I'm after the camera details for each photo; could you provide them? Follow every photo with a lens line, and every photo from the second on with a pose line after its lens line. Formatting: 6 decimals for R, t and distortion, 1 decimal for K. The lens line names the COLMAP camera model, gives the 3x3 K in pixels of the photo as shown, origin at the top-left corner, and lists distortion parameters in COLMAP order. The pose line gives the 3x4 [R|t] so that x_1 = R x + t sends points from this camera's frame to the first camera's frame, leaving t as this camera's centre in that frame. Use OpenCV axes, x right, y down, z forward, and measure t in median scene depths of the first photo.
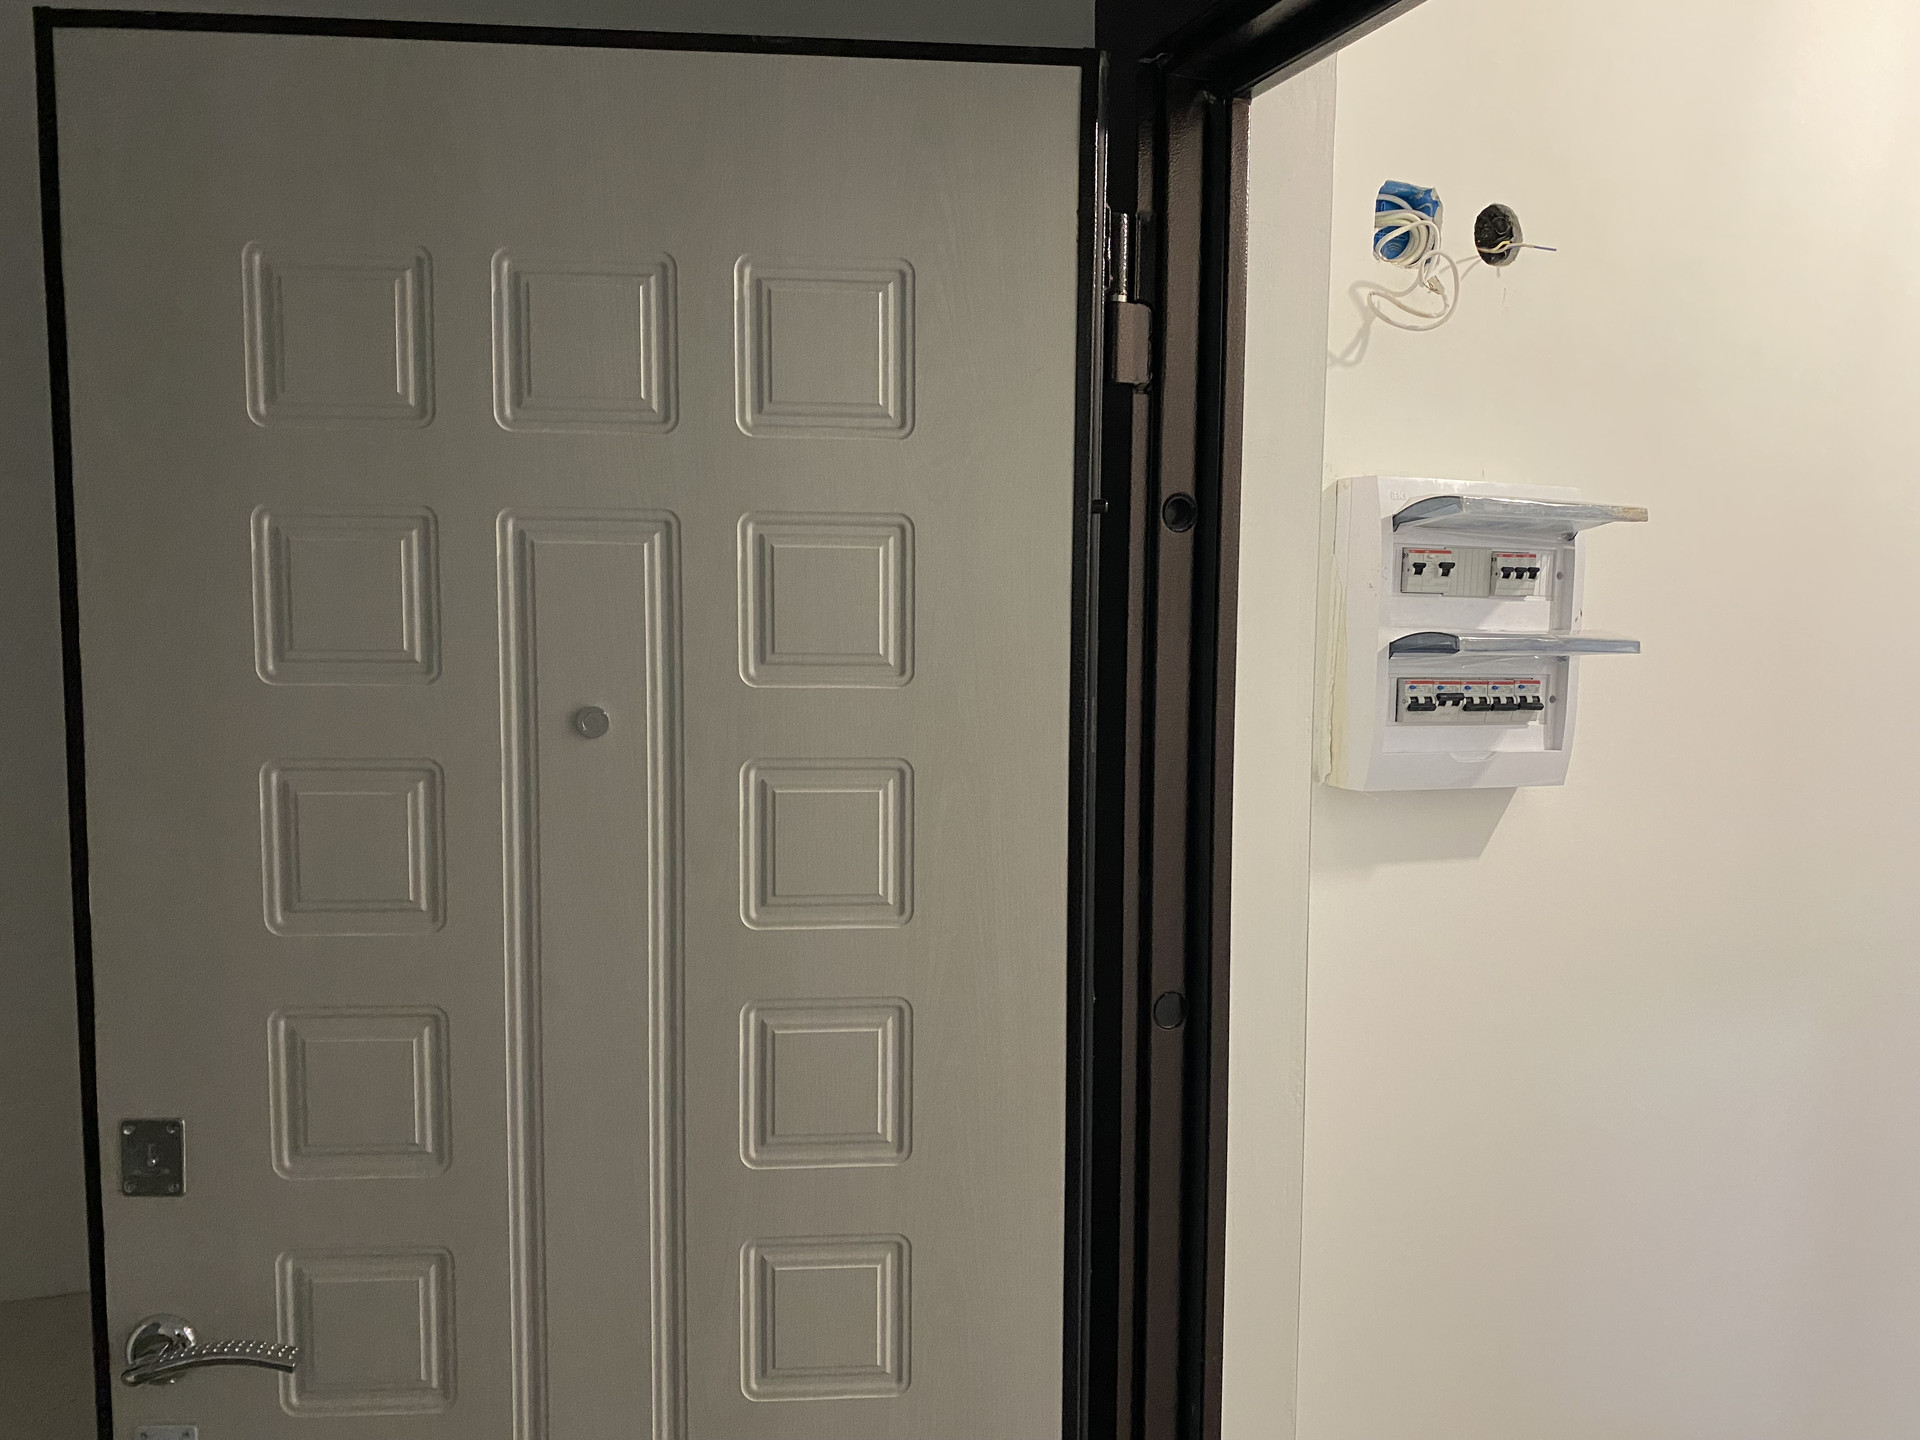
lens RADIAL K [[1456.6, 0, 966.7], [0, 1456.6, 721.5], [0, 0, 1]] dist [0.040938, -0.007123]
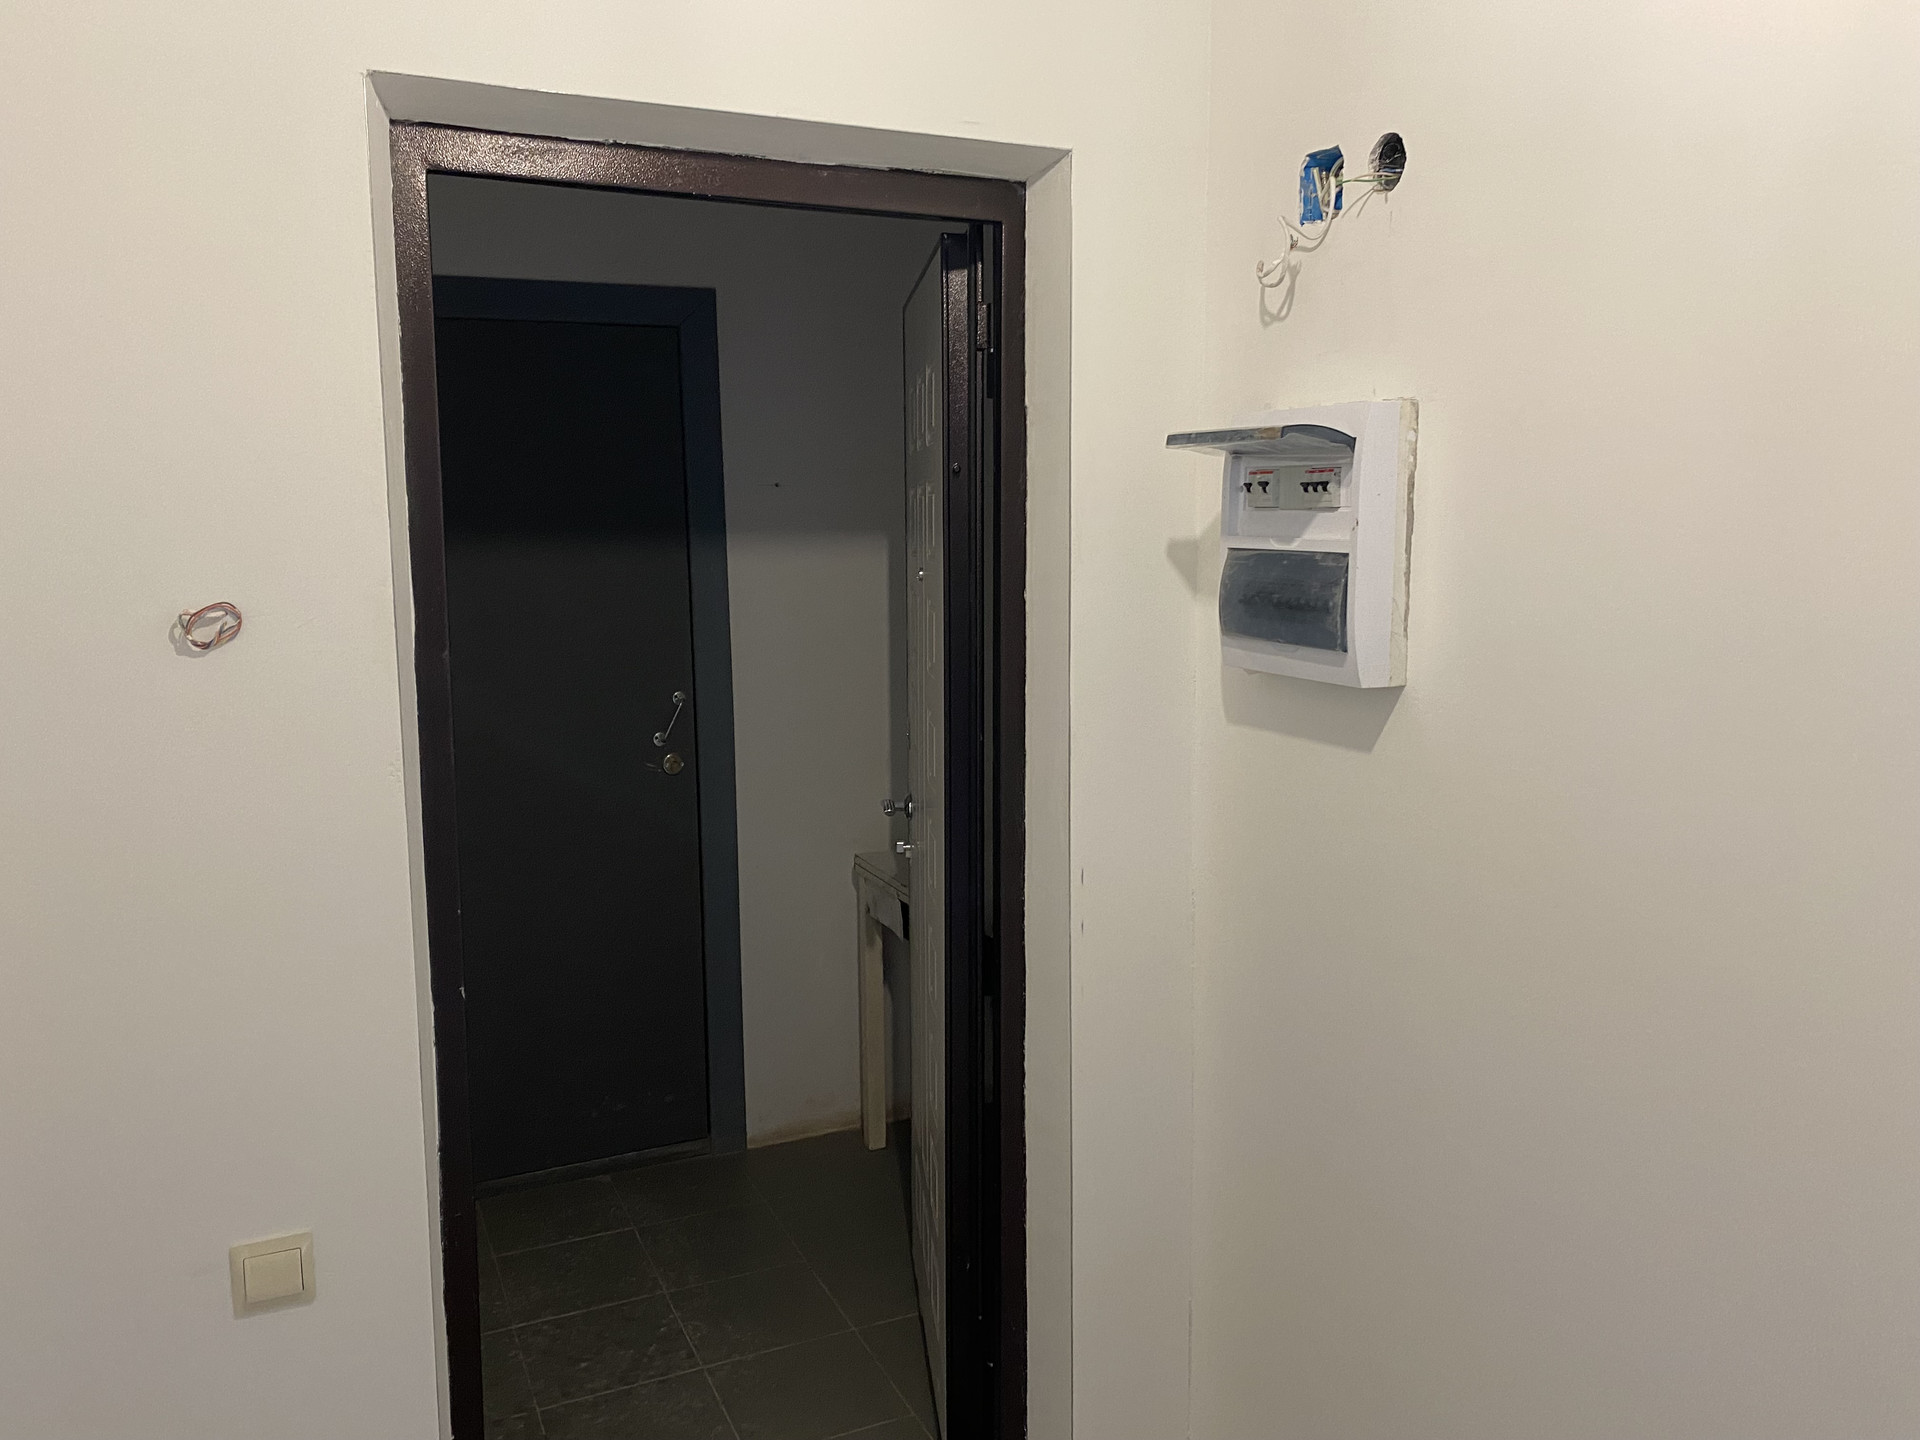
lens RADIAL K [[1485.8, 0, 948.7], [0, 1485.8, 712.4], [0, 0, 1]] dist [0.041326, -0.044143]
pose [[0.016099, 0.120394, -0.992596, 1.517507], [-0.072990, 0.990217, 0.118922, -0.046179], [0.997203, 0.070535, 0.024729, 0.709548]]
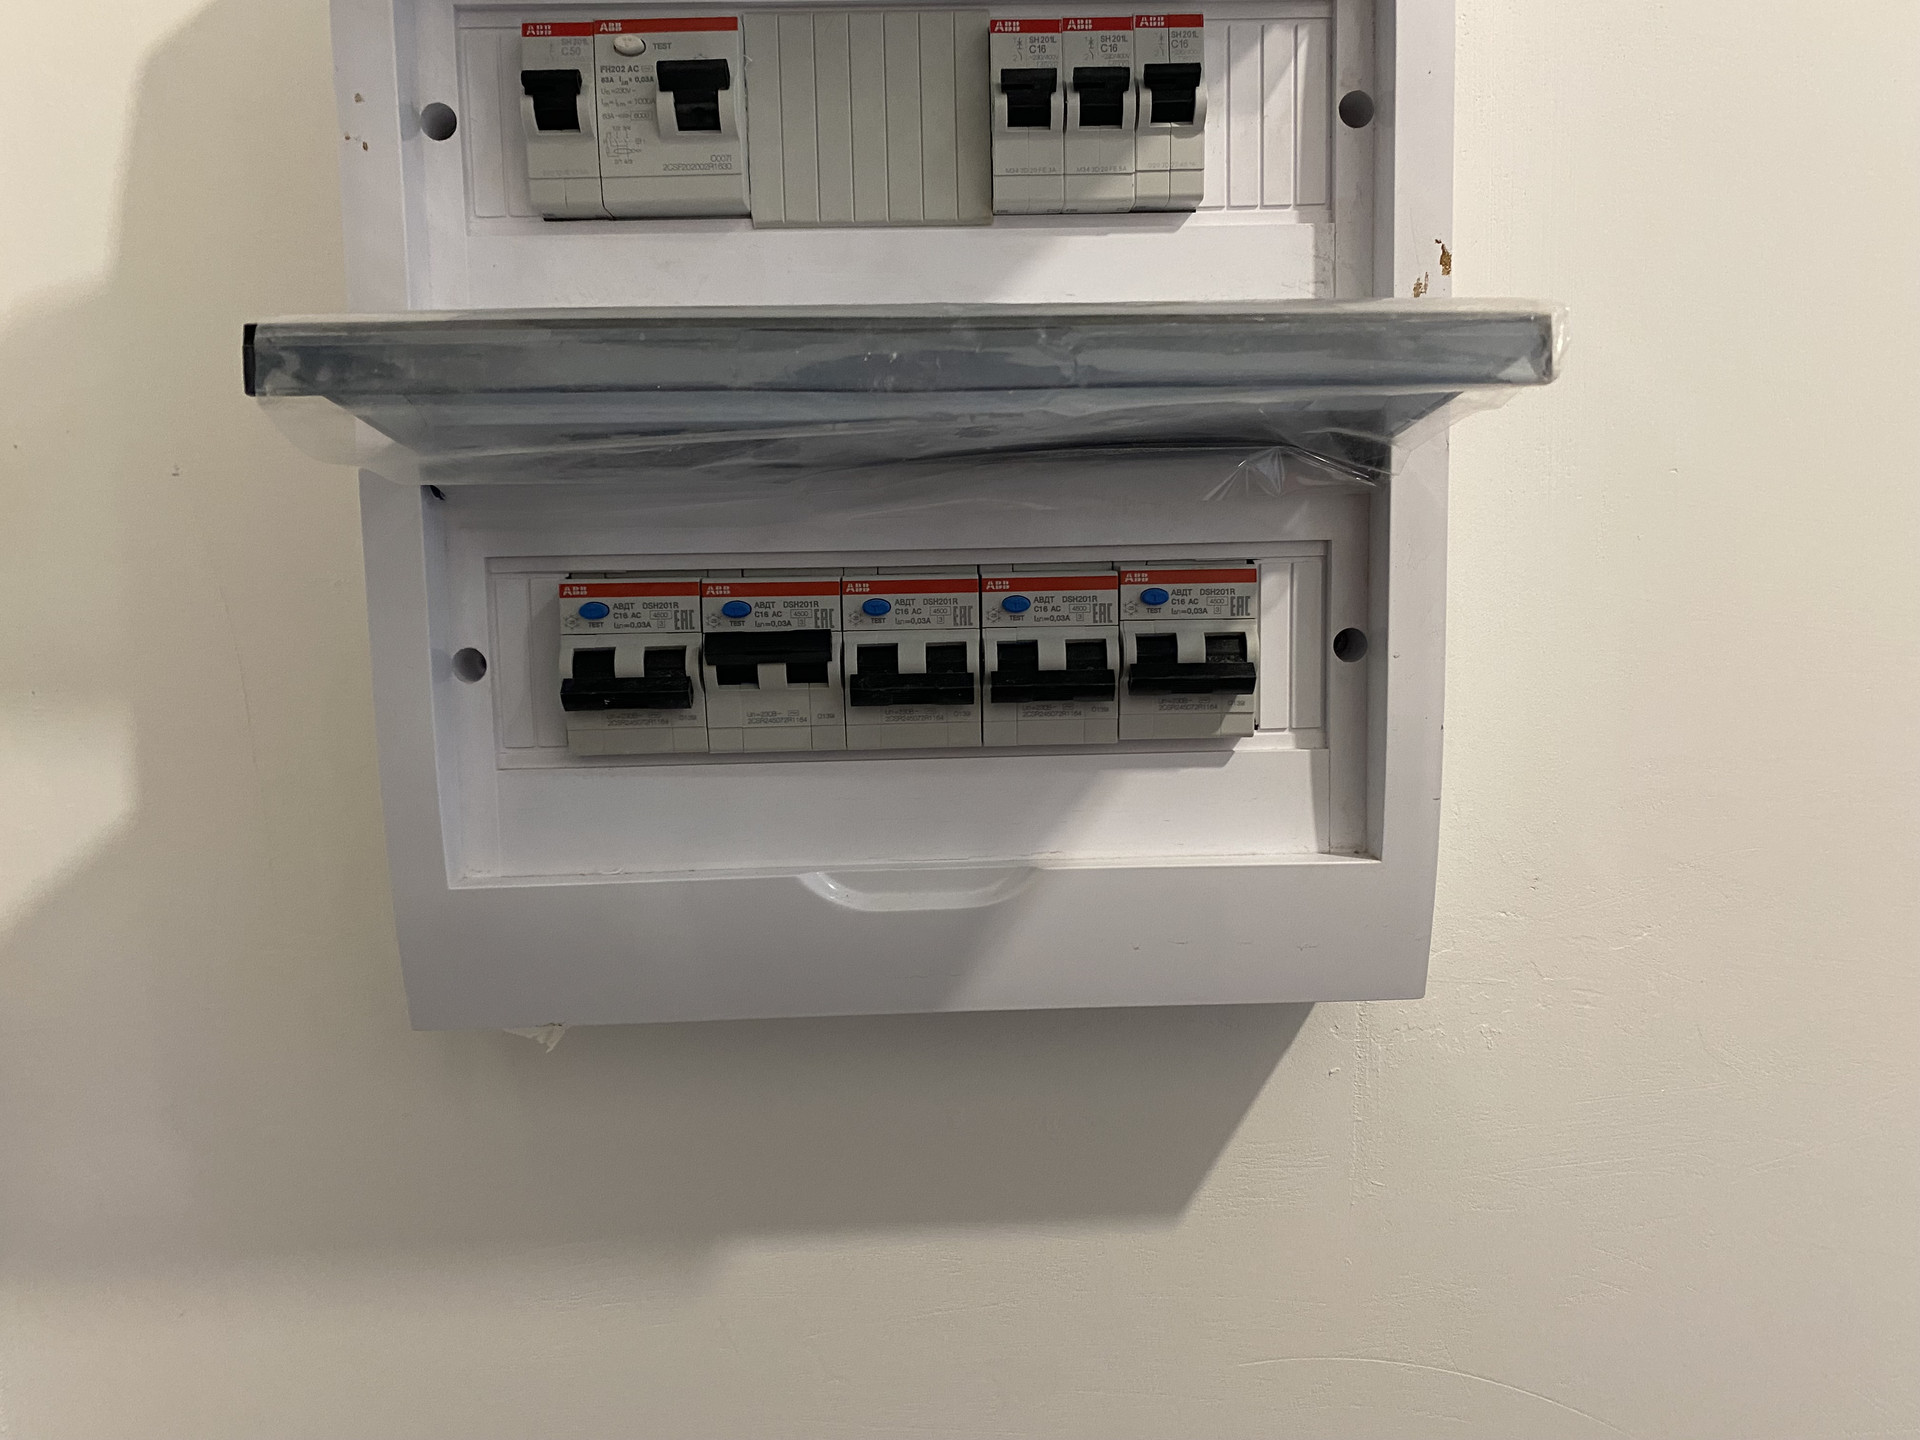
lens RADIAL K [[1456.6, 0, 966.7], [0, 1456.6, 721.5], [0, 0, 1]] dist [0.040938, -0.007123]
pose [[0.931645, -0.002759, -0.363360, 0.441712], [0.014905, 0.999420, 0.030628, -0.011372], [0.363065, -0.033950, 0.931145, 0.778476]]
